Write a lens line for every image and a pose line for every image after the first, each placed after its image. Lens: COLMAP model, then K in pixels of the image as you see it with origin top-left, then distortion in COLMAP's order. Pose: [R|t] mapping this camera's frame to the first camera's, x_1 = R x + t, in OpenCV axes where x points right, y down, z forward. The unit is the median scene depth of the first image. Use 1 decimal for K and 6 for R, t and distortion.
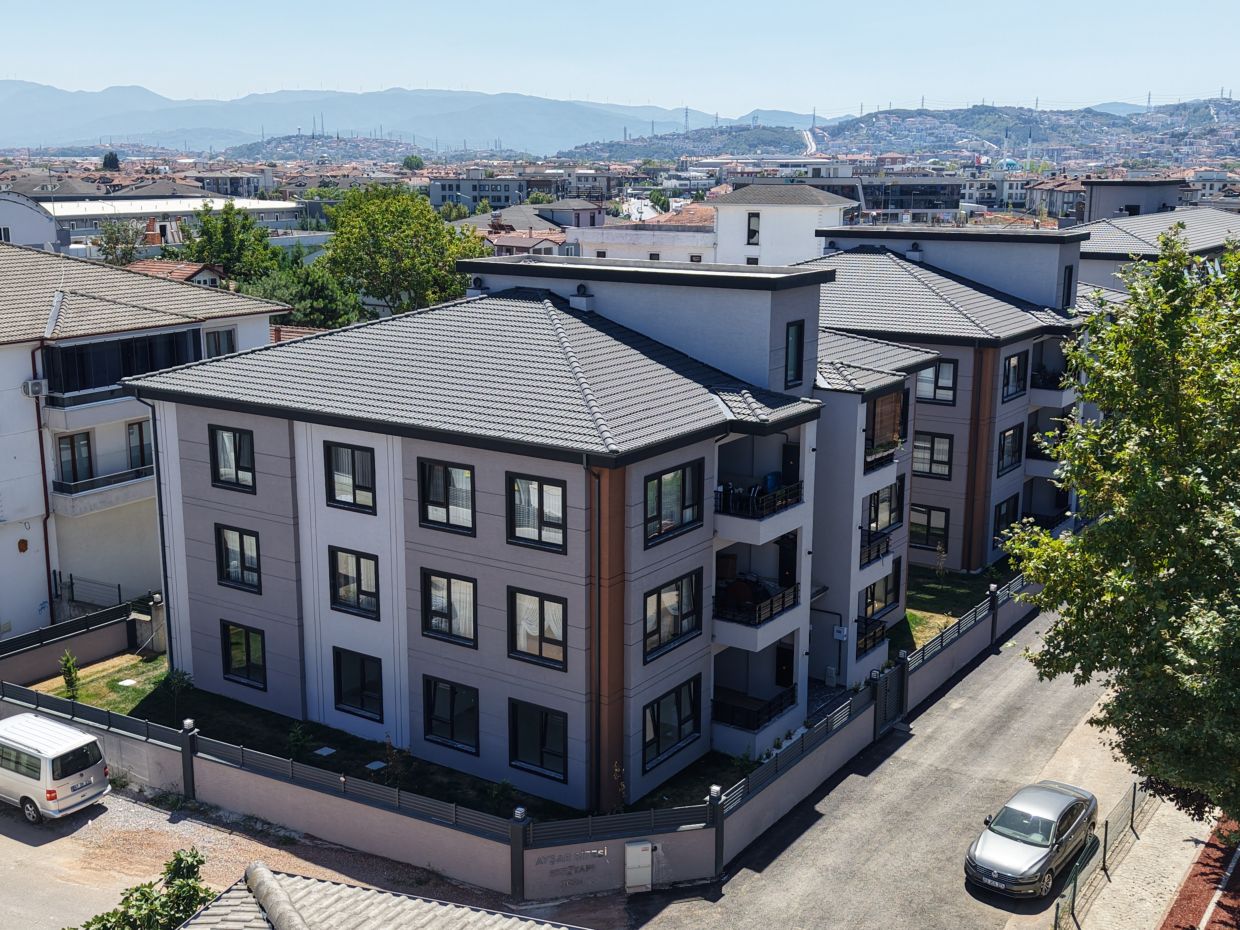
lens RADIAL K [[1357.4, 0, 614.4], [0, 1357.4, 463.3], [0, 0, 1]] dist [0.132777, -0.368112]
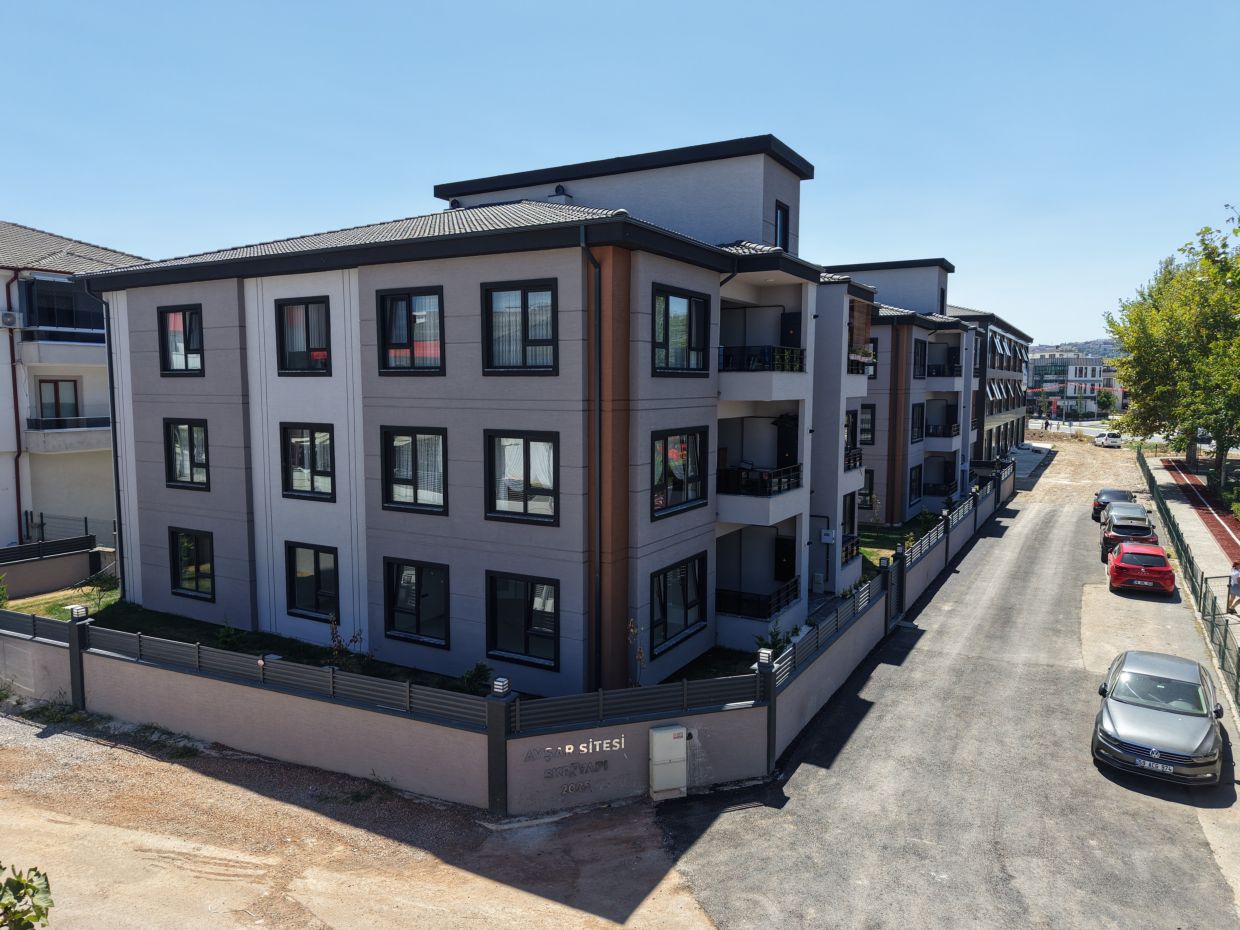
lens RADIAL K [[840.7, 0, 616.9], [0, 840.7, 464.7], [0, 0, 1]] dist [0.022406, -0.020655]
pose [[0.997117, -0.008164, 0.075443, -0.034221], [0.017233, 0.992582, -0.120349, 0.160795], [-0.073901, 0.121302, 0.989861, 0.456465]]
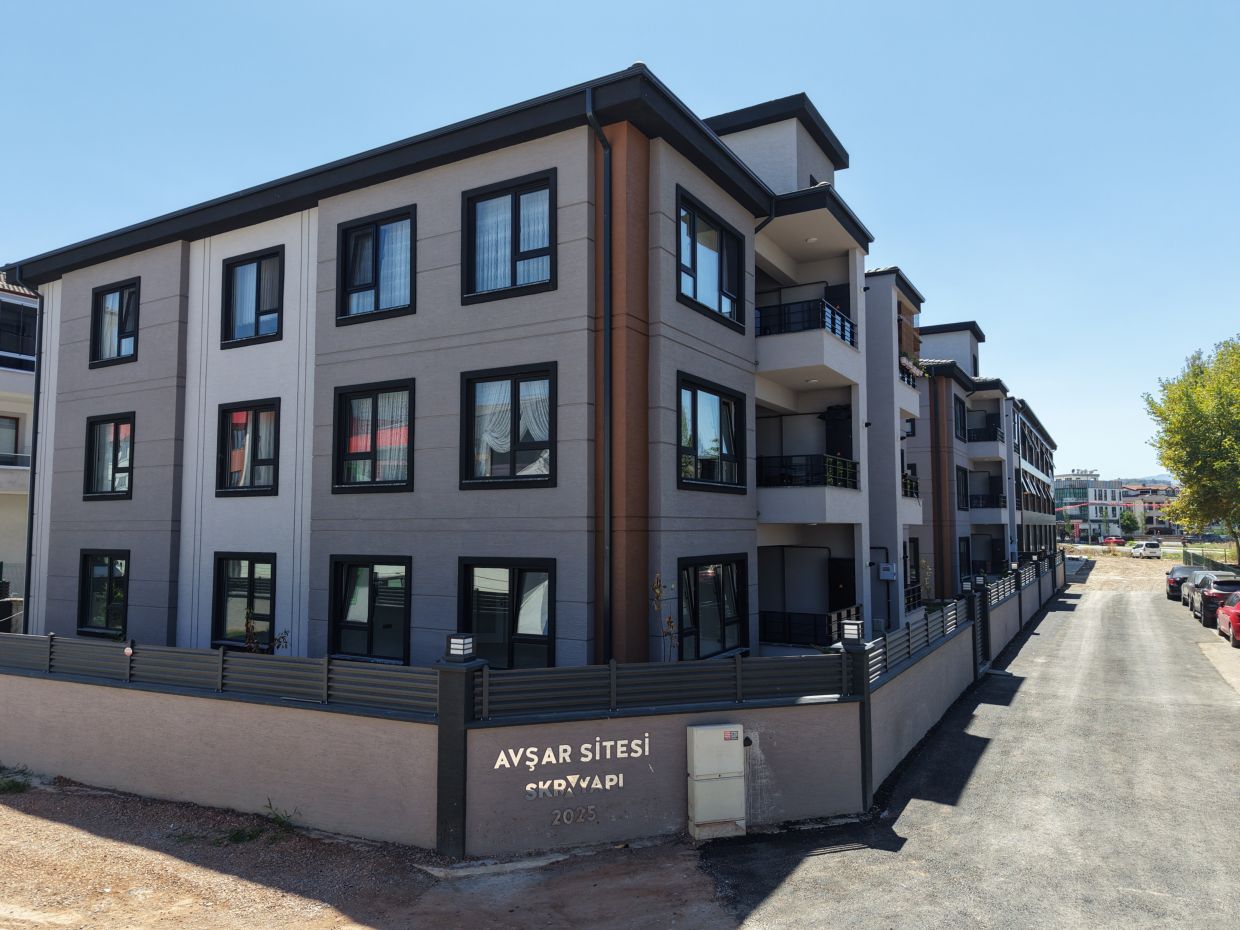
lens RADIAL K [[840.7, 0, 616.9], [0, 840.7, 464.7], [0, 0, 1]] dist [0.022406, -0.020655]
pose [[0.997732, 0.002073, 0.067278, -0.029790], [0.017239, 0.958319, -0.285179, 0.227403], [-0.065065, 0.285692, 0.956110, 0.580746]]
